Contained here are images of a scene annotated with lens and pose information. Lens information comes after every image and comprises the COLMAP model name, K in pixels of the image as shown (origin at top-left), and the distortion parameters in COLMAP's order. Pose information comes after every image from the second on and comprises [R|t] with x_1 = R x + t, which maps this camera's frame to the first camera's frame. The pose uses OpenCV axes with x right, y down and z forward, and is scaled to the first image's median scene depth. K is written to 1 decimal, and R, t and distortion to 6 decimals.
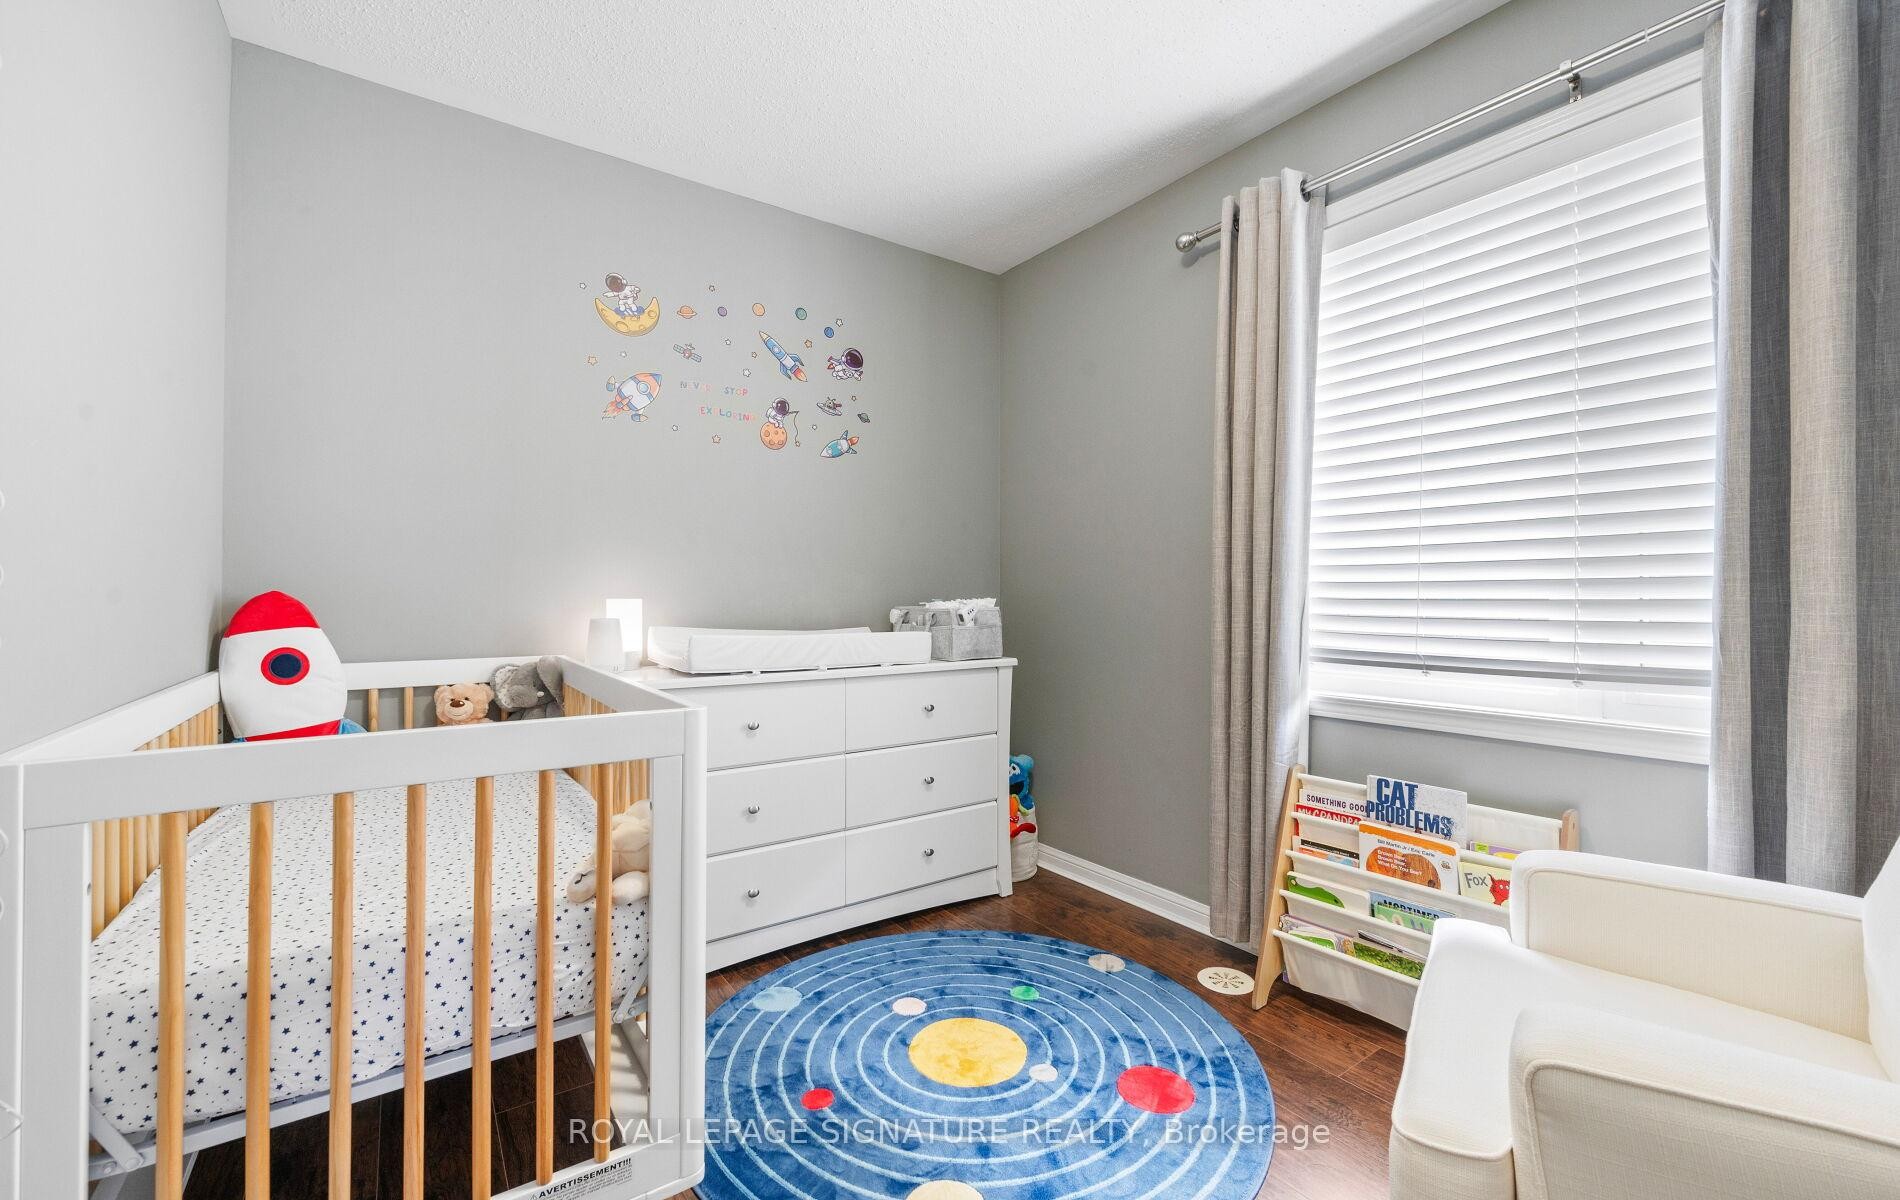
lens RADIAL K [[776.3, 0, 953.3], [0, 776.3, 600.9], [0, 0, 1]] dist [-0.000991, 0.000872]
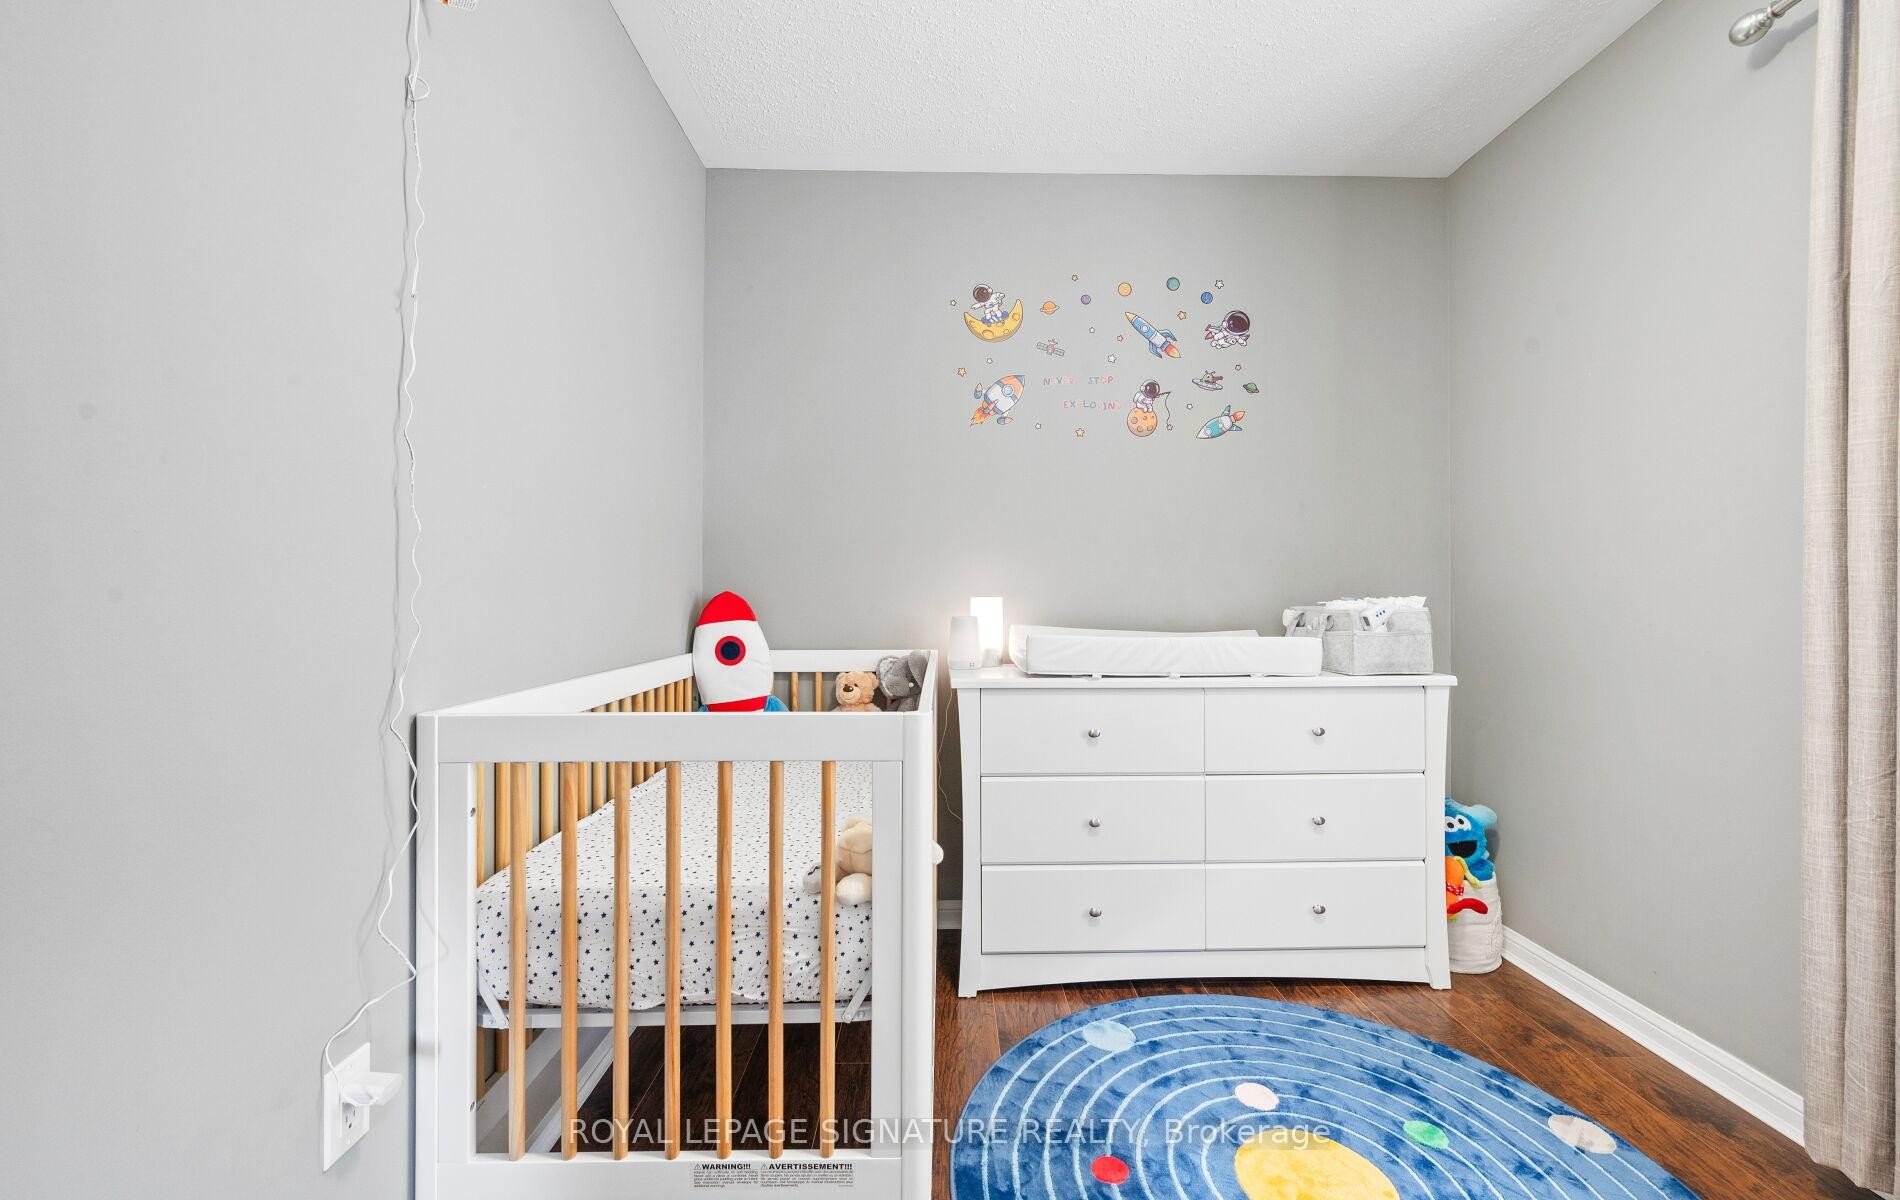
lens RADIAL K [[776.3, 0, 955.1], [0, 776.3, 596.1], [0, 0, 1]] dist [-0.000991, 0.000872]
pose [[0.827419, -0.001508, -0.561583, 0.129236], [-0.000969, 0.999991, -0.004113, -0.000214], [0.561585, 0.003947, 0.827410, 0.132148]]
